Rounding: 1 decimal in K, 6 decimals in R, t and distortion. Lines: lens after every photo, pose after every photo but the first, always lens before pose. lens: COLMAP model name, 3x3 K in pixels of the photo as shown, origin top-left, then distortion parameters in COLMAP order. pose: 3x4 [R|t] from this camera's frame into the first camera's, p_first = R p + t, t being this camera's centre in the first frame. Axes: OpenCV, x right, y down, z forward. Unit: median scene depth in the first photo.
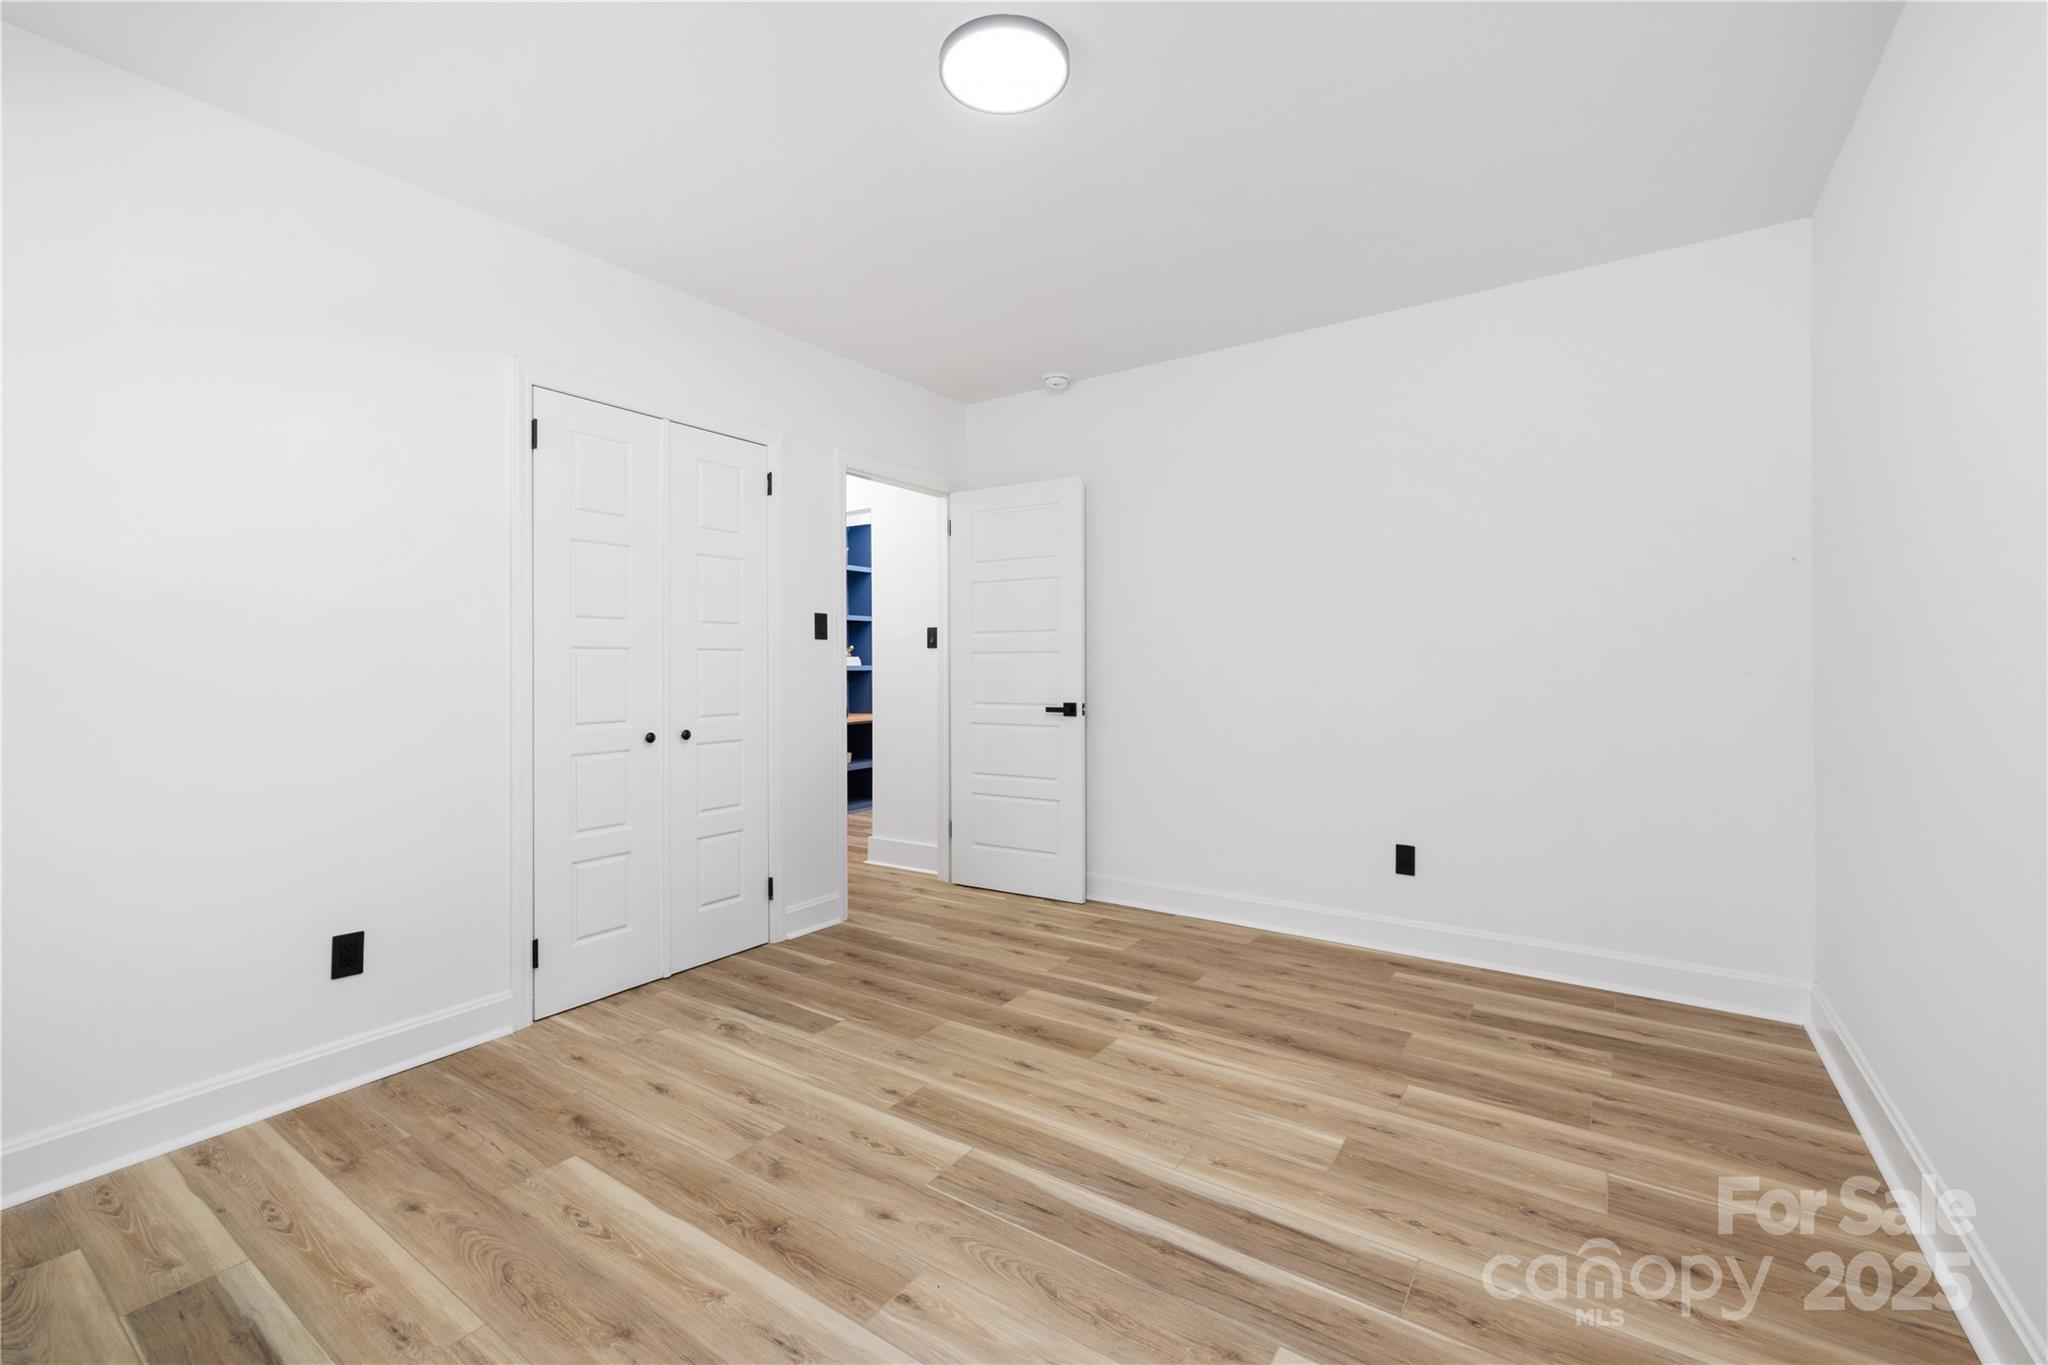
lens RADIAL K [[863.6, 0, 1022.8], [0, 863.6, 669.0], [0, 0, 1]] dist [0.000747, 0.000760]
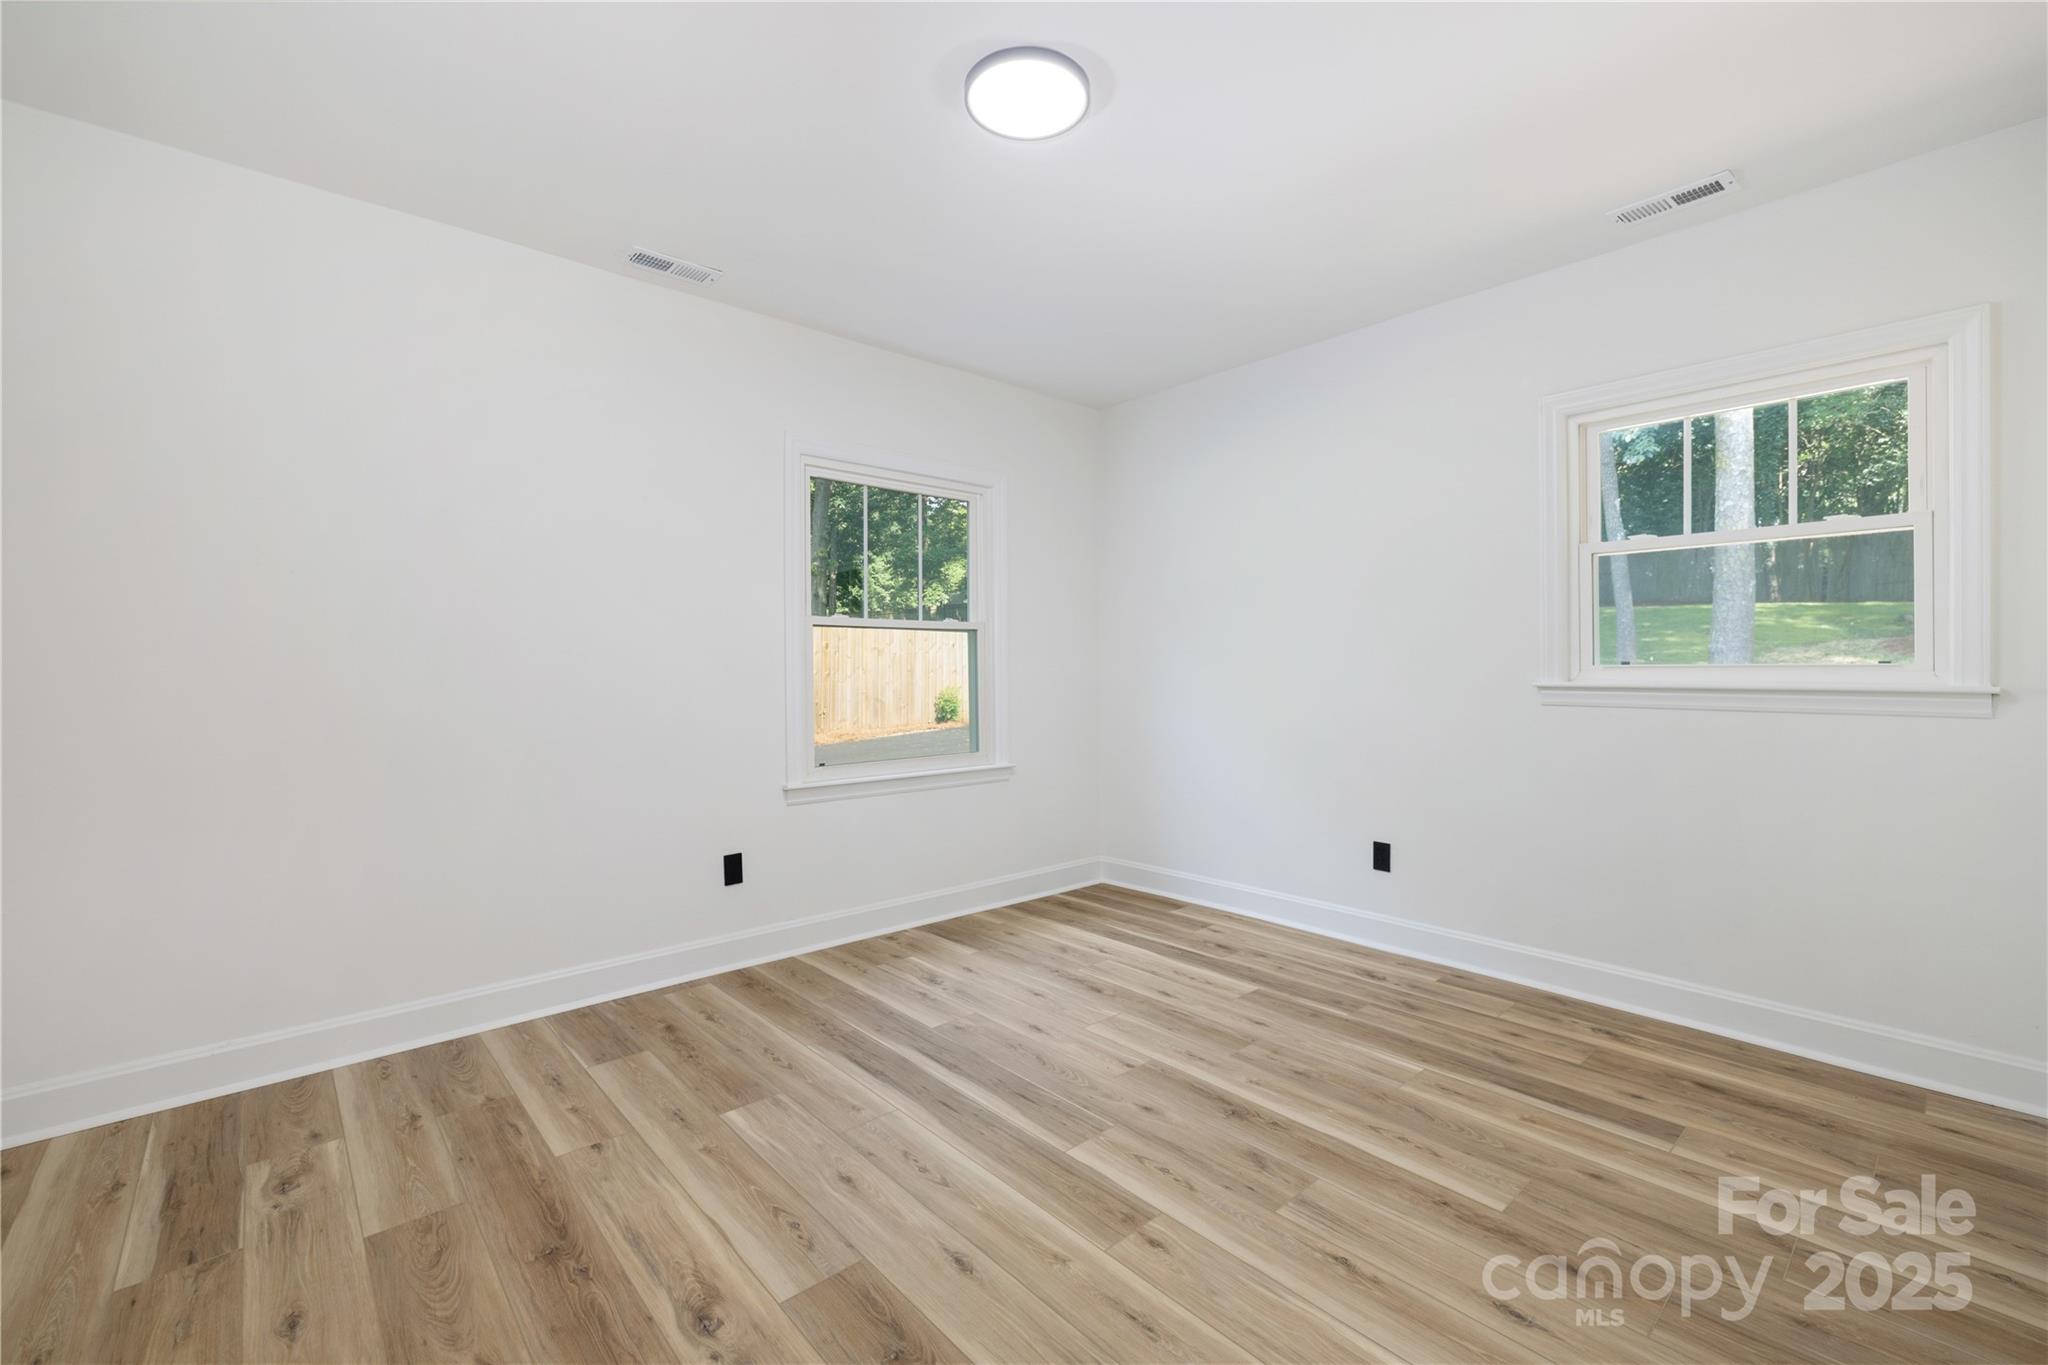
lens RADIAL K [[863.6, 0, 1022.8], [0, 863.6, 669.0], [0, 0, 1]] dist [0.000747, 0.000760]
pose [[-0.971669, 0.008954, 0.236177, -0.245773], [0.010056, 0.999943, 0.003462, -0.008060], [-0.236132, 0.005739, -0.971704, 1.941772]]
